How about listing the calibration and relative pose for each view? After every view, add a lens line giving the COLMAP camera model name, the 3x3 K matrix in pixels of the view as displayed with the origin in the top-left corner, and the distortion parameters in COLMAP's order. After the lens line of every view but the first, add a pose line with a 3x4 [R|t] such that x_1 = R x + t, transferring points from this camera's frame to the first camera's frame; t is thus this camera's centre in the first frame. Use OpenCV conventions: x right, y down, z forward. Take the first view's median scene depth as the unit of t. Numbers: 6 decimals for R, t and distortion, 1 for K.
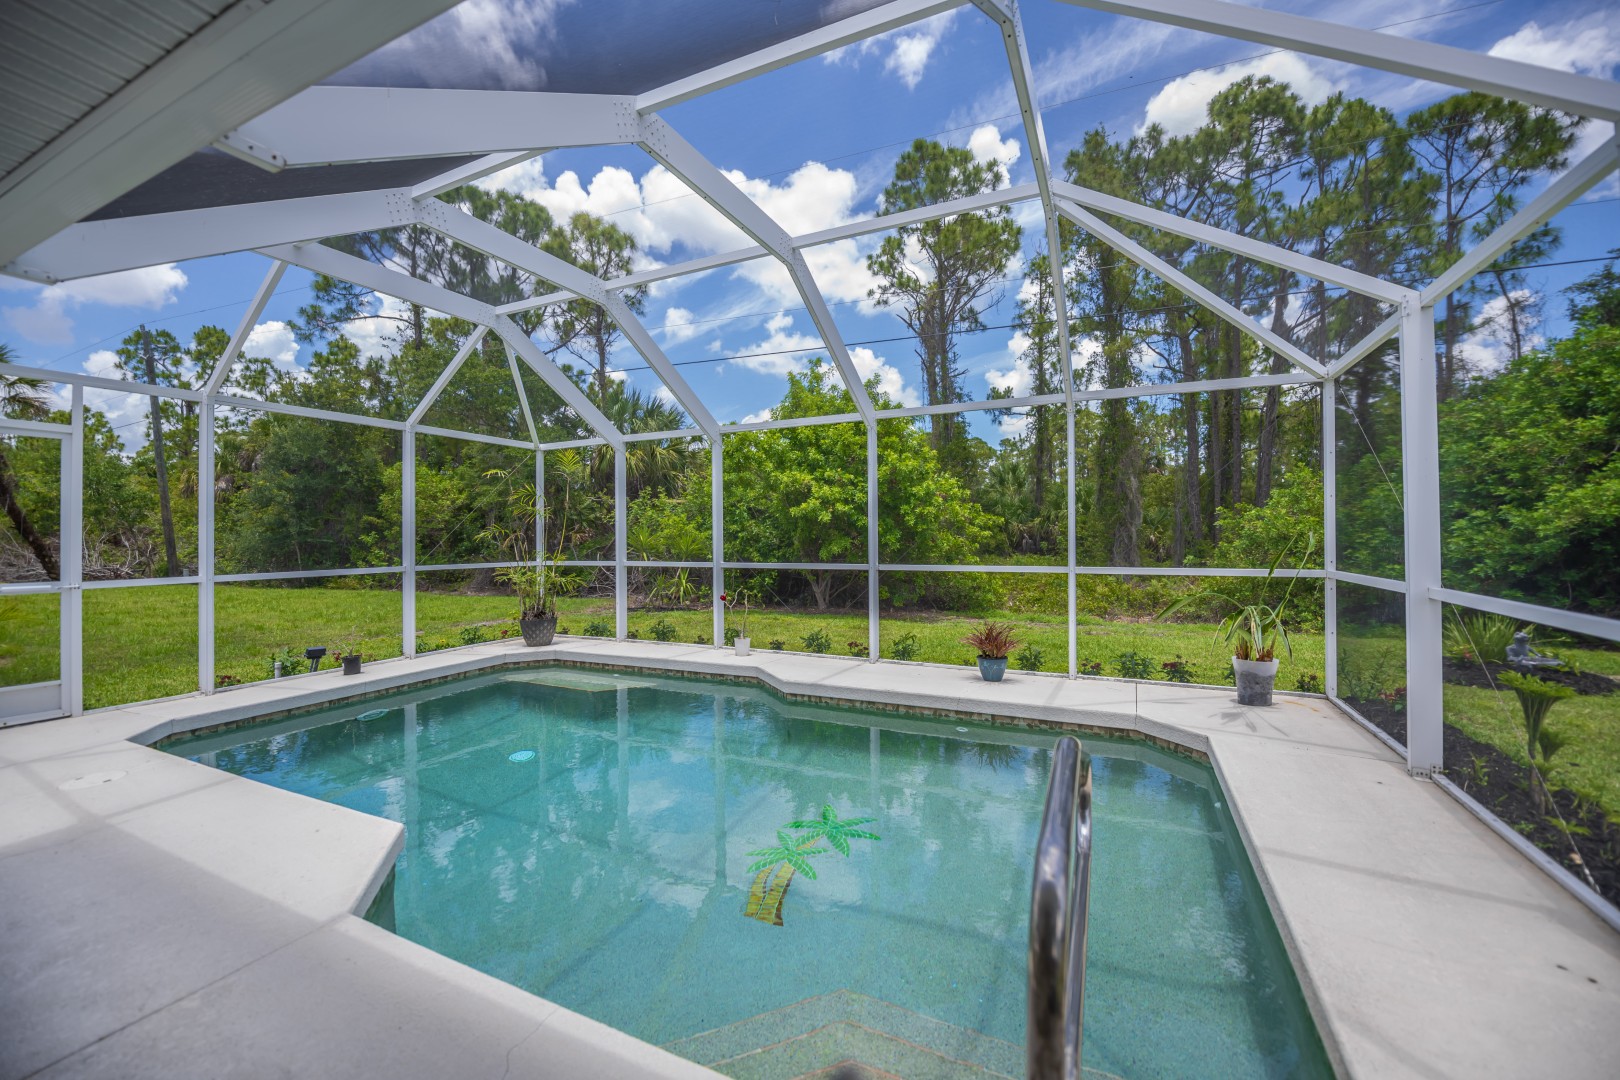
lens RADIAL K [[648.2, 0, 810.1], [0, 648.2, 531.7], [0, 0, 1]] dist [-0.014548, -0.000842]
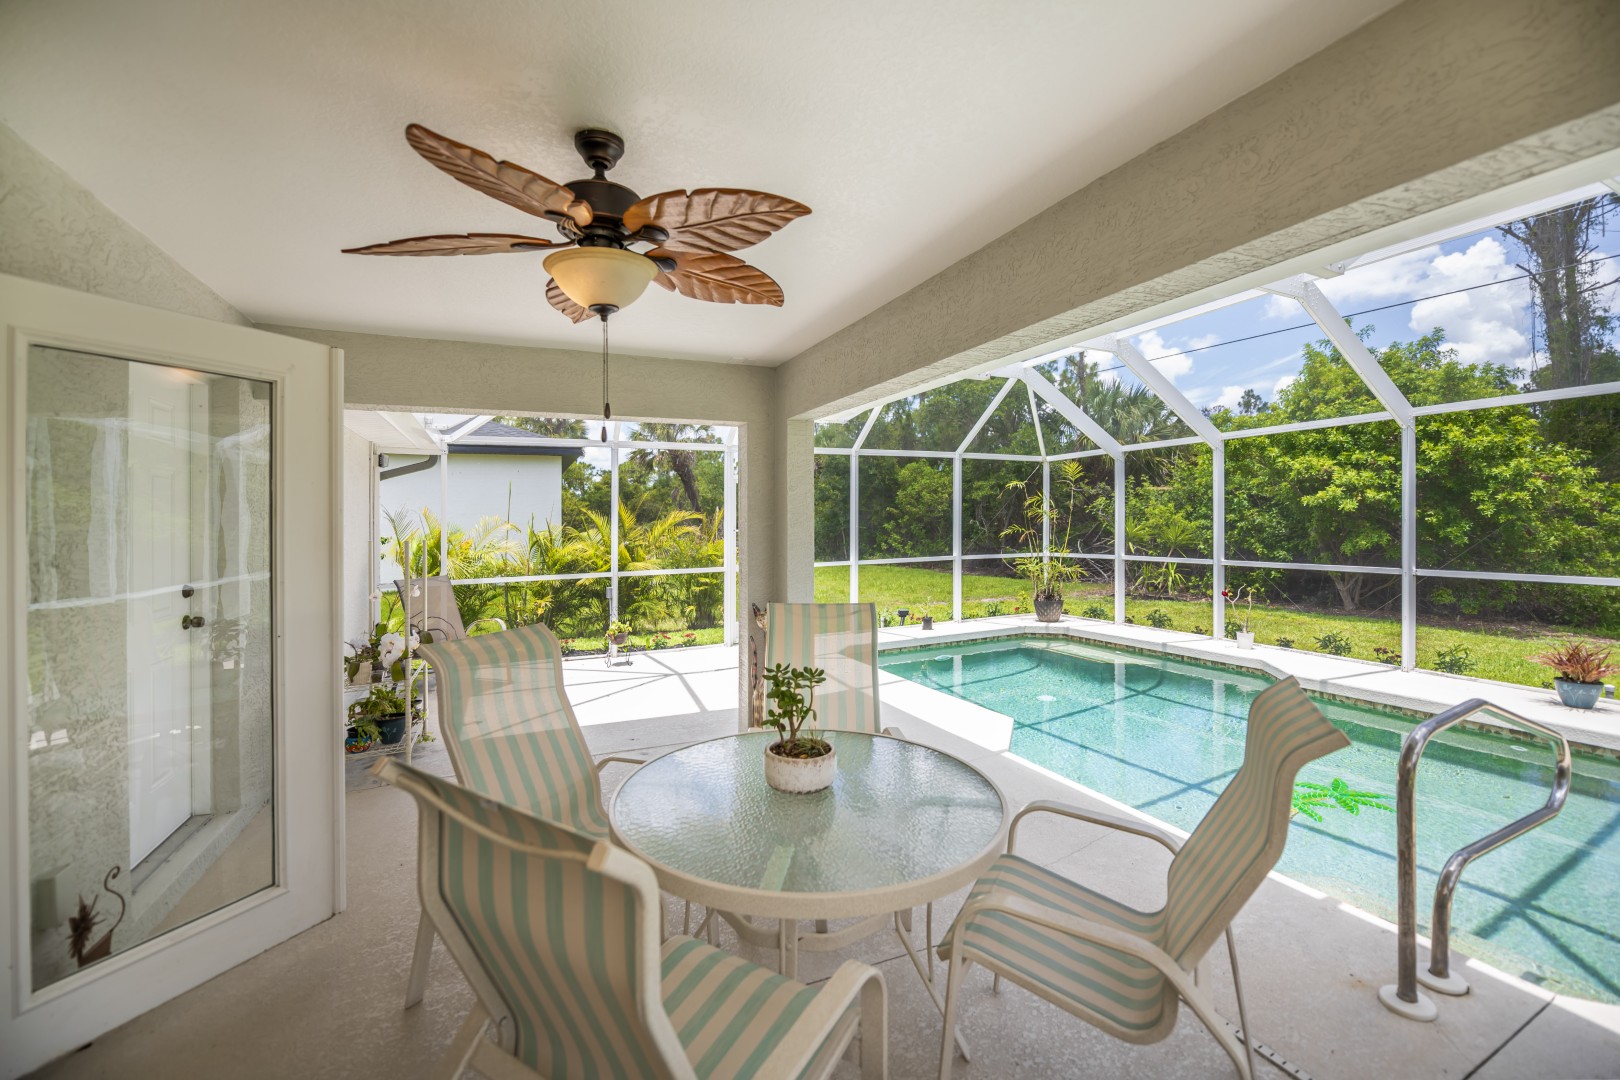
lens RADIAL K [[648.2, 0, 810.1], [0, 648.2, 531.7], [0, 0, 1]] dist [-0.014548, -0.000842]
pose [[0.771797, 0.006229, -0.635838, 0.013037], [0.013086, 0.999585, 0.025676, -0.032168], [0.635734, -0.028137, 0.771395, -0.227971]]
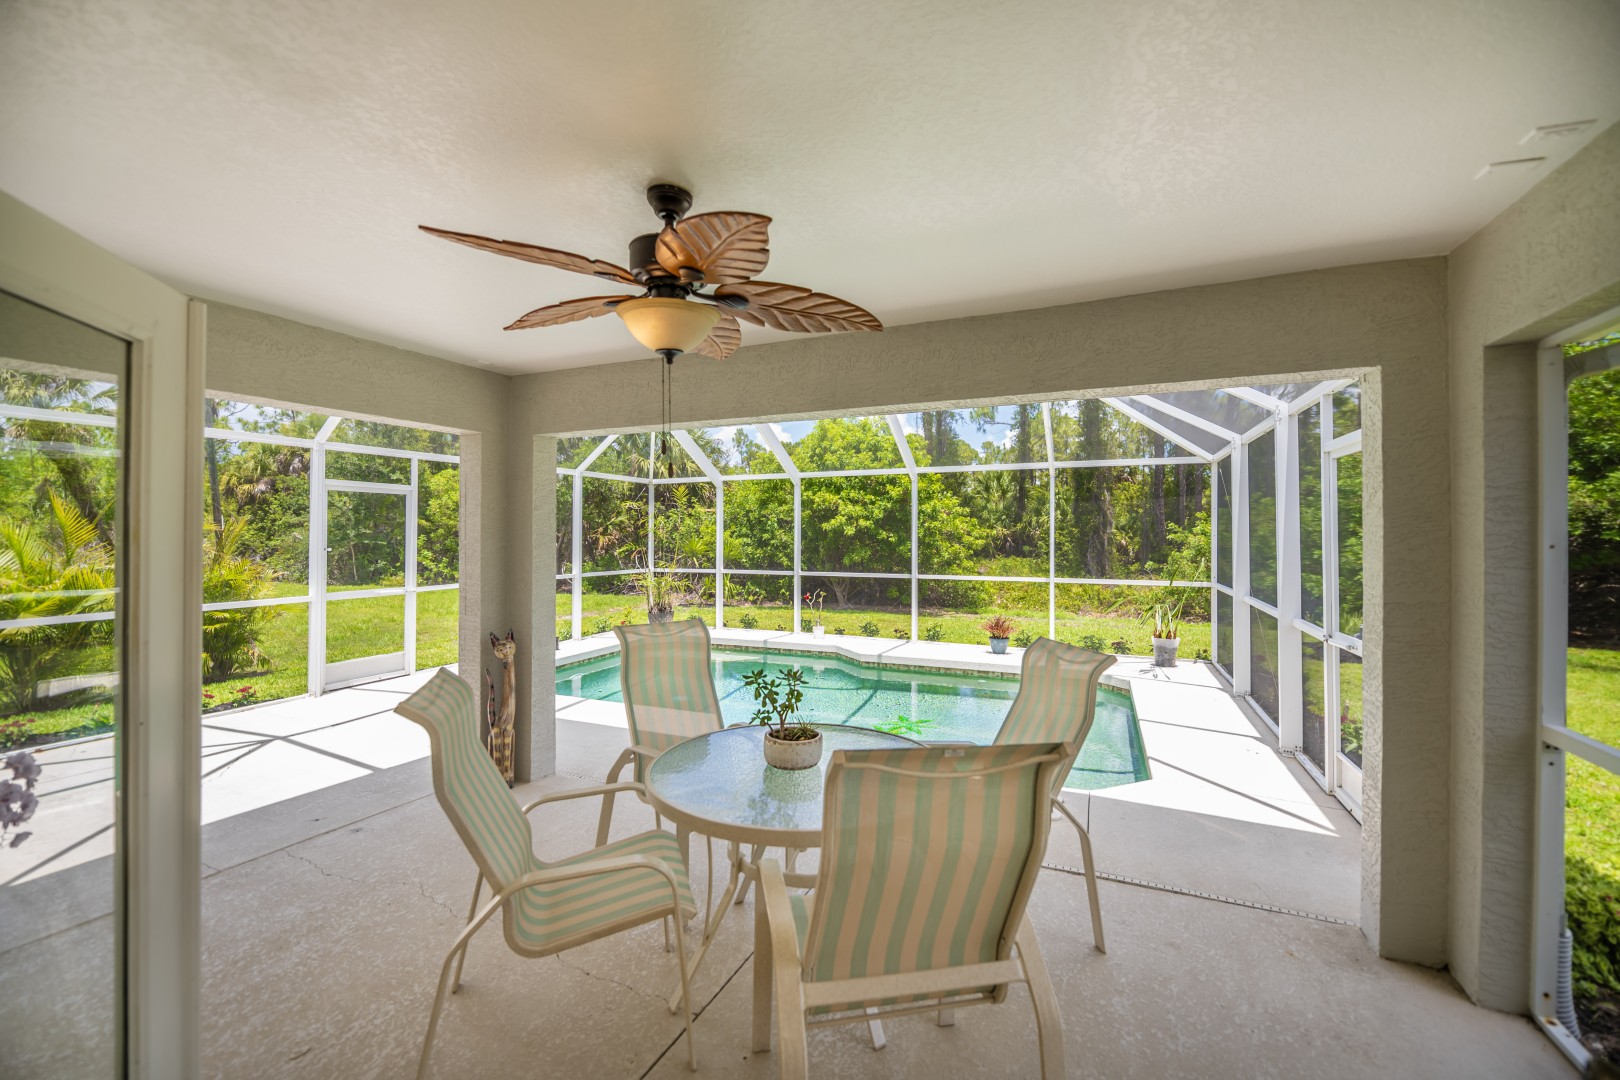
lens RADIAL K [[648.2, 0, 810.1], [0, 648.2, 531.7], [0, 0, 1]] dist [-0.014548, -0.000842]
pose [[0.999562, 0.007010, 0.028747, -0.140608], [-0.007149, 0.999963, 0.004721, -0.039533], [-0.028712, -0.004925, 0.999576, -0.340766]]
